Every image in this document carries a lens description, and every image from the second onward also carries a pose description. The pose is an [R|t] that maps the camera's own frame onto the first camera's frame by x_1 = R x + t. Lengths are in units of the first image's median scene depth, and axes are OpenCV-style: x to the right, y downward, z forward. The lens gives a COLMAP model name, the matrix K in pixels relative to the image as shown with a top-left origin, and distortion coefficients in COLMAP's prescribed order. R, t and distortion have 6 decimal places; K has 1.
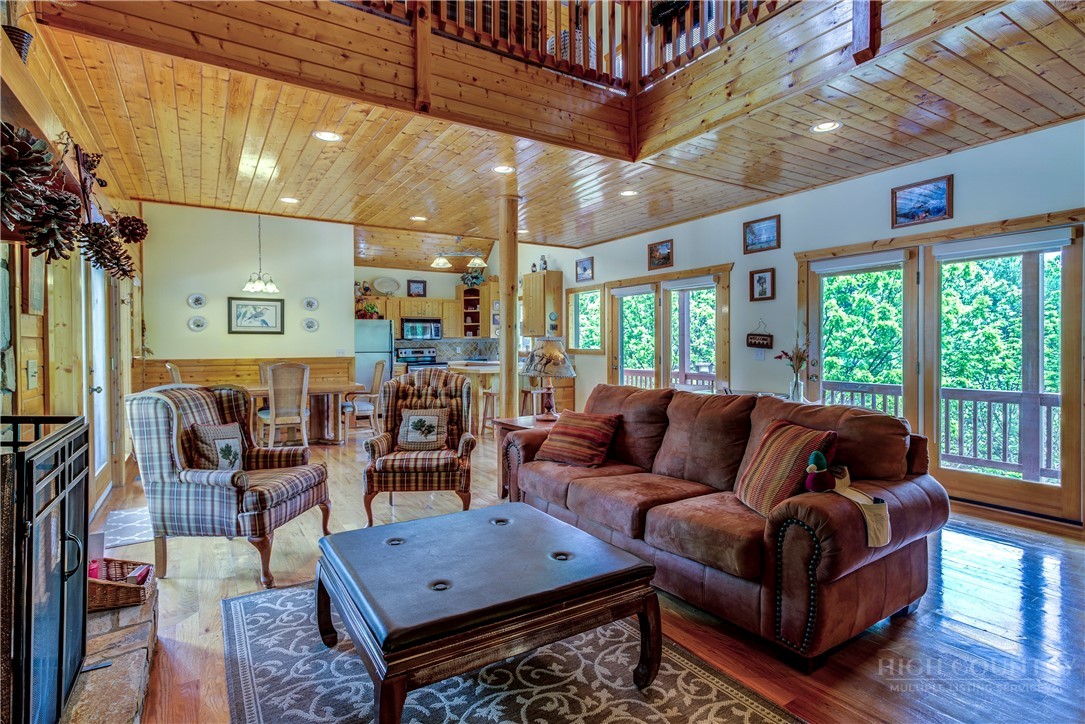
lens RADIAL K [[544.4, 0, 526.3], [0, 544.4, 354.2], [0, 0, 1]] dist [0.011618, -0.000051]
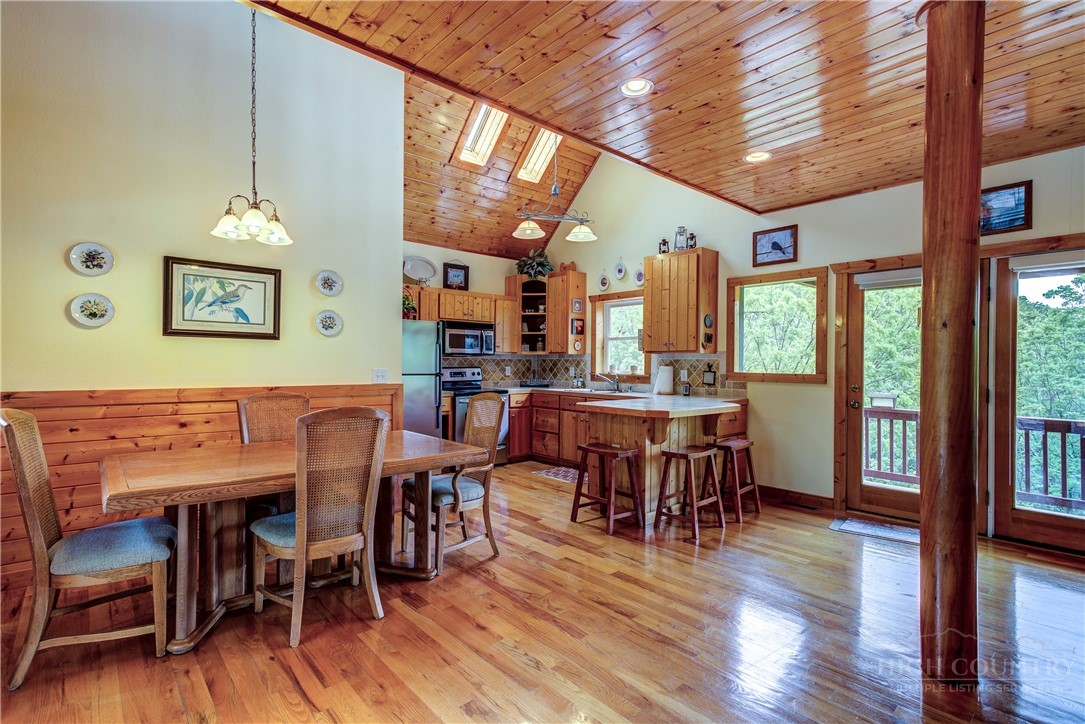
lens RADIAL K [[522.4, 0, 516.7], [0, 522.4, 367.3], [0, 0, 1]] dist [0.004675, 0.002505]
pose [[0.988892, 0.010725, 0.148249, -0.261354], [-0.009461, 0.999913, -0.009230, -0.007423], [-0.148335, 0.007725, 0.988907, 0.428481]]
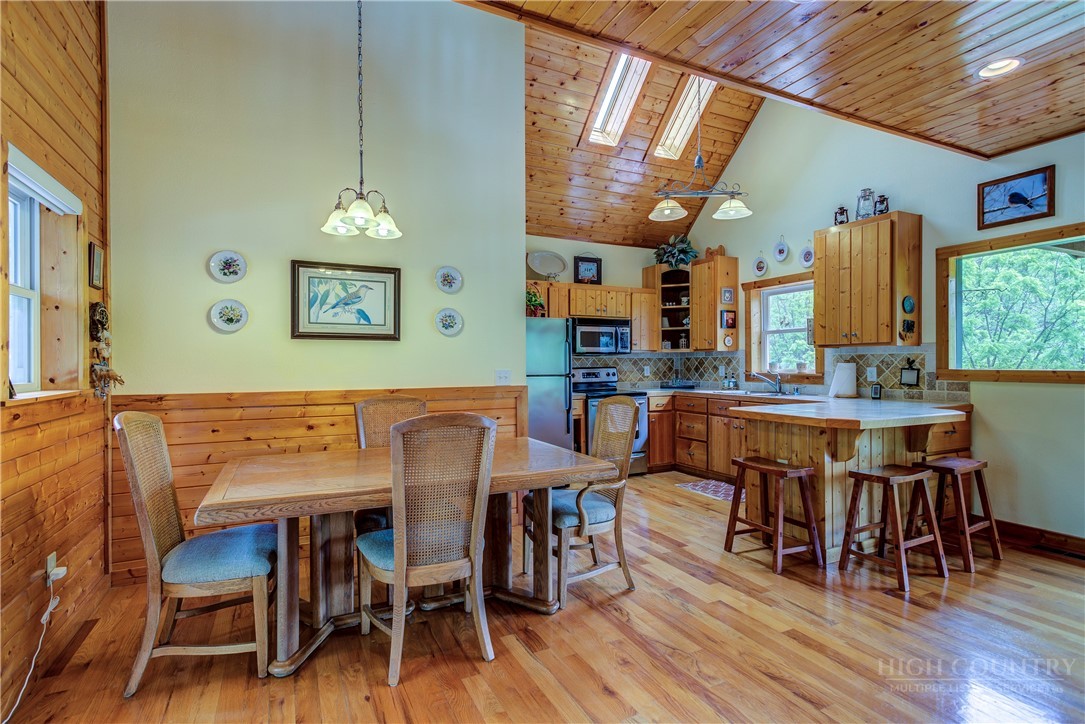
lens RADIAL K [[522.4, 0, 515.8], [0, 522.4, 366.1], [0, 0, 1]] dist [0.004675, 0.002505]
pose [[0.992928, -0.001688, -0.118707, -0.250235], [0.000110, 0.999912, -0.013294, -0.006435], [0.118719, 0.013187, 0.992840, 0.479964]]
